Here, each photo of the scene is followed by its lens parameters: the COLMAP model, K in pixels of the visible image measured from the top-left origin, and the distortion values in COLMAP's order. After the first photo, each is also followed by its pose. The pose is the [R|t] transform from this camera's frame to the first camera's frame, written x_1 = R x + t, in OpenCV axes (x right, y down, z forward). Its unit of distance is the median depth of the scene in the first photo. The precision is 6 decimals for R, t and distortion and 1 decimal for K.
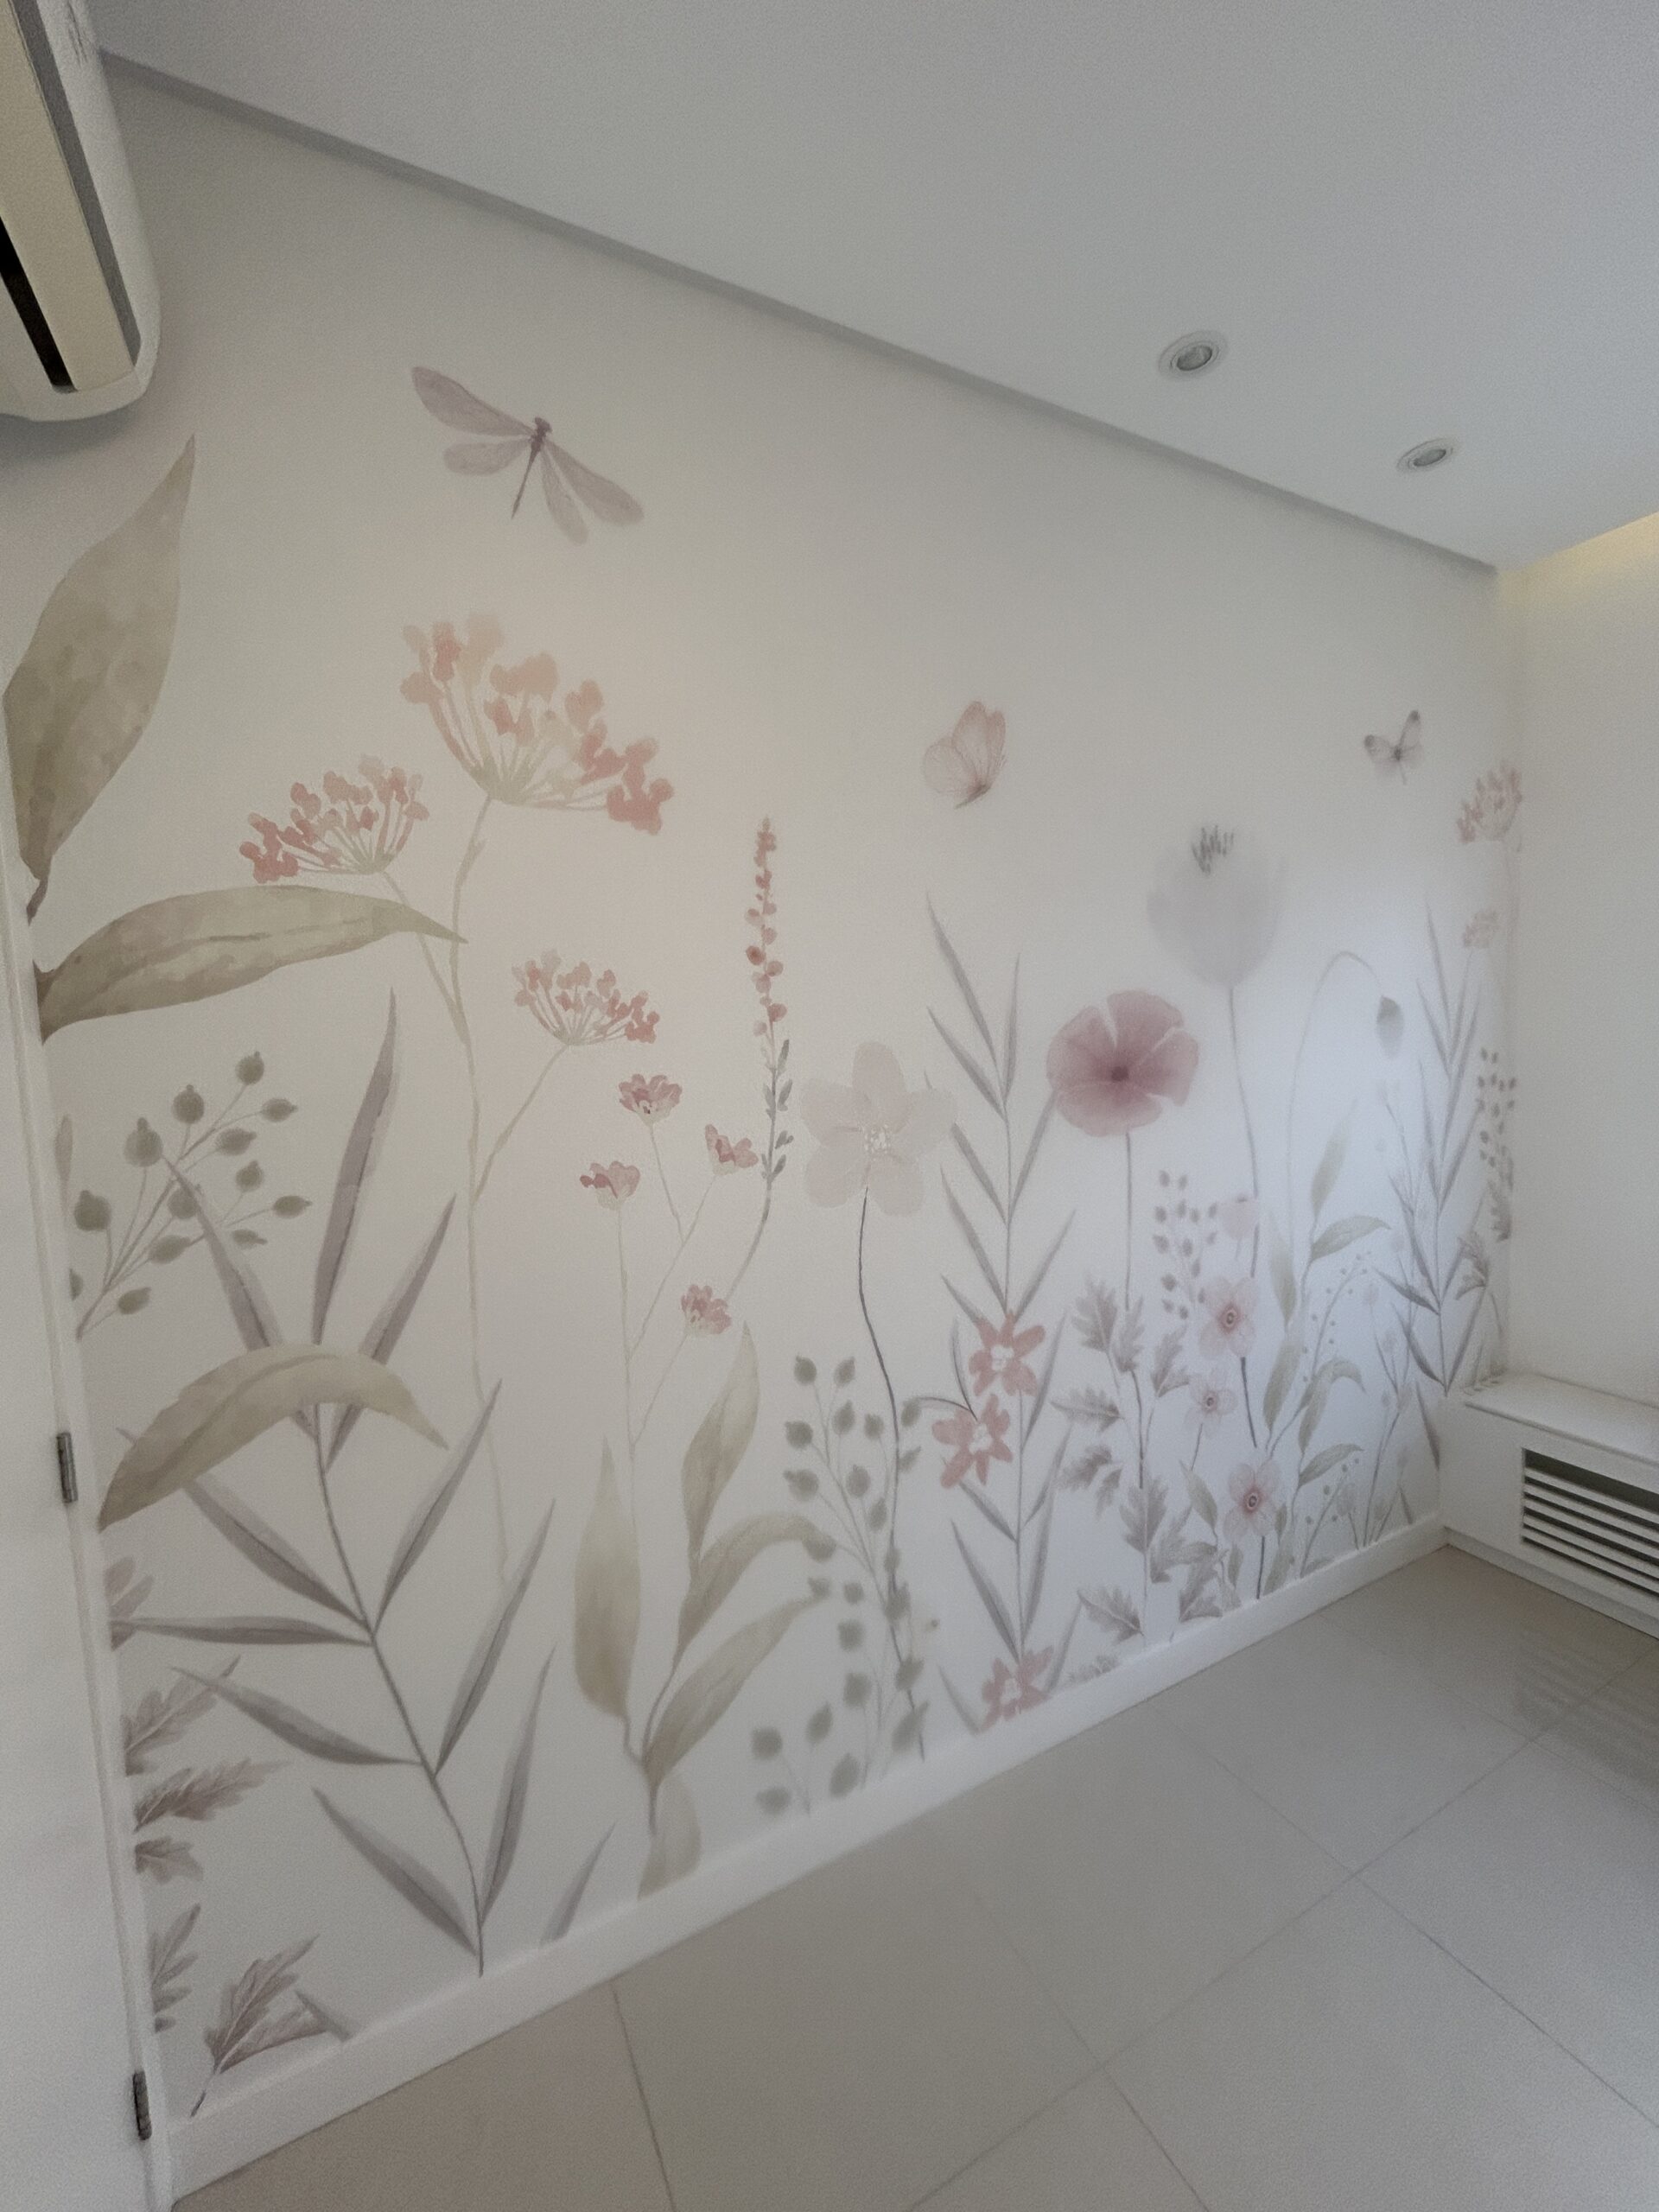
lens RADIAL K [[886.4, 0, 816.7], [0, 886.4, 1117.7], [0, 0, 1]] dist [-0.004298, -0.000439]
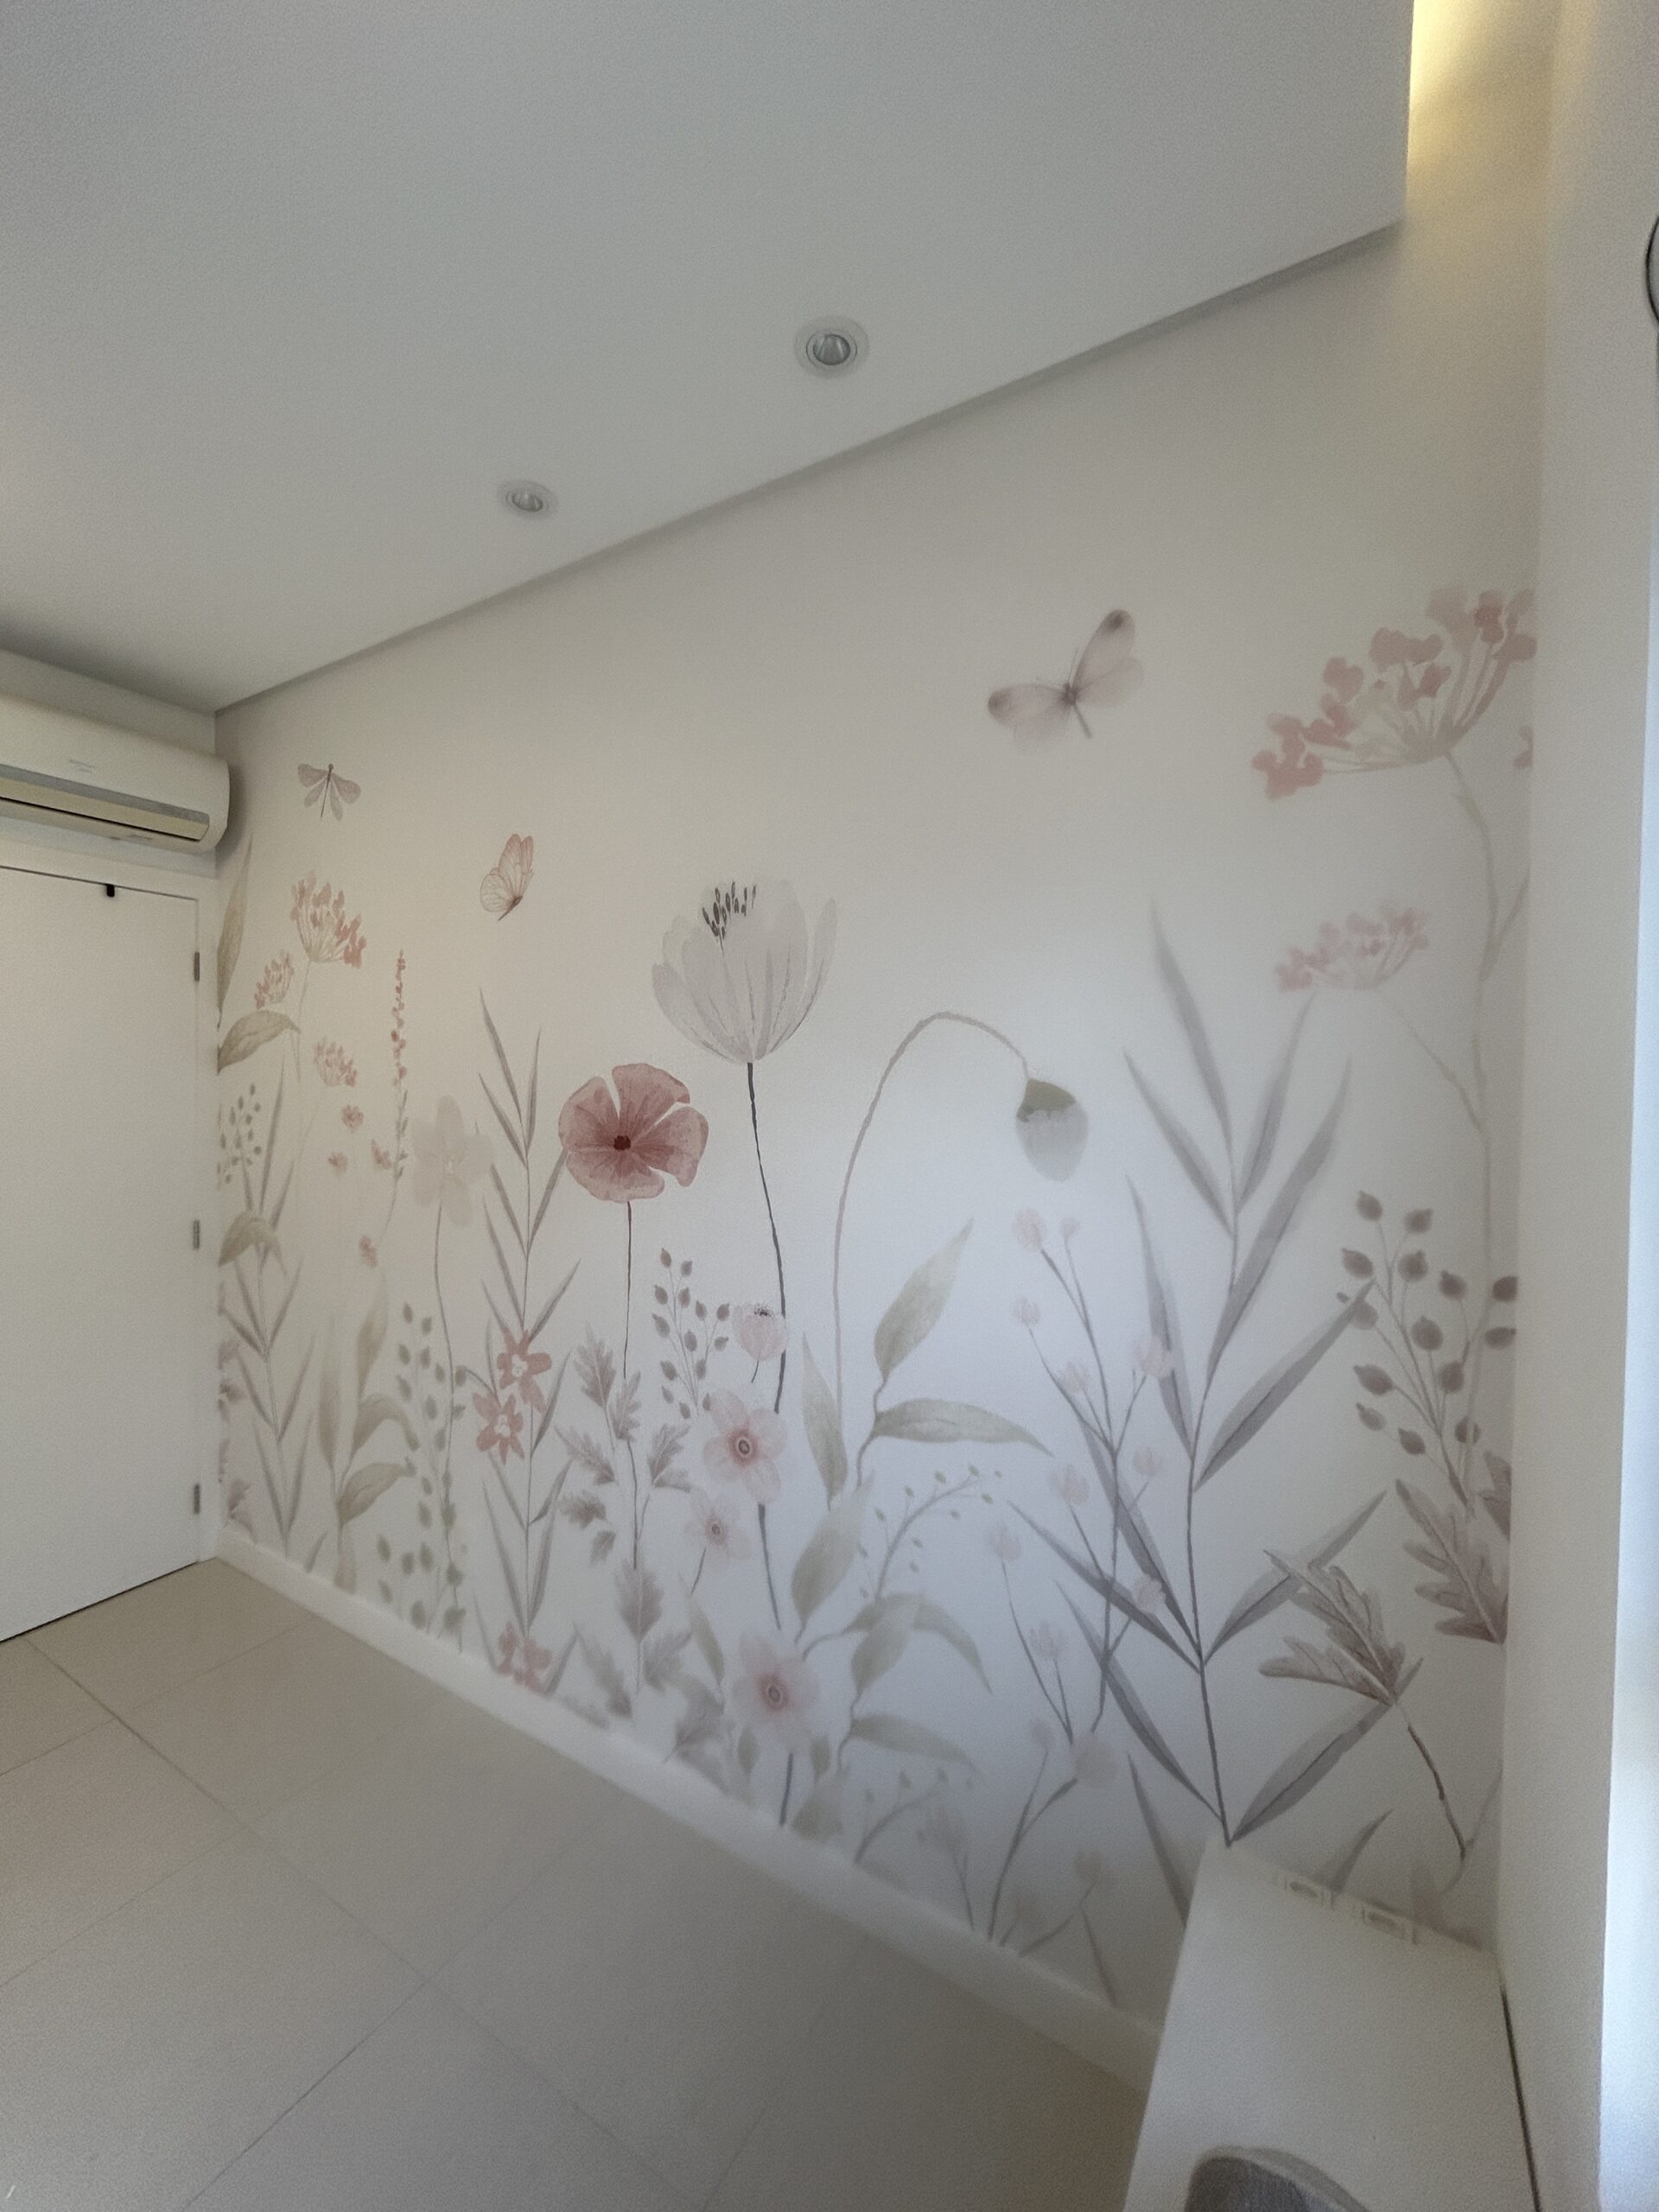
lens RADIAL K [[886.4, 0, 826.8], [0, 886.4, 1121.2], [0, 0, 1]] dist [-0.004298, -0.000439]
pose [[0.524856, 0.080616, -0.847365, 1.446861], [-0.118304, 0.992752, 0.021170, -0.134862], [0.842930, 0.089135, 0.530589, 0.705701]]
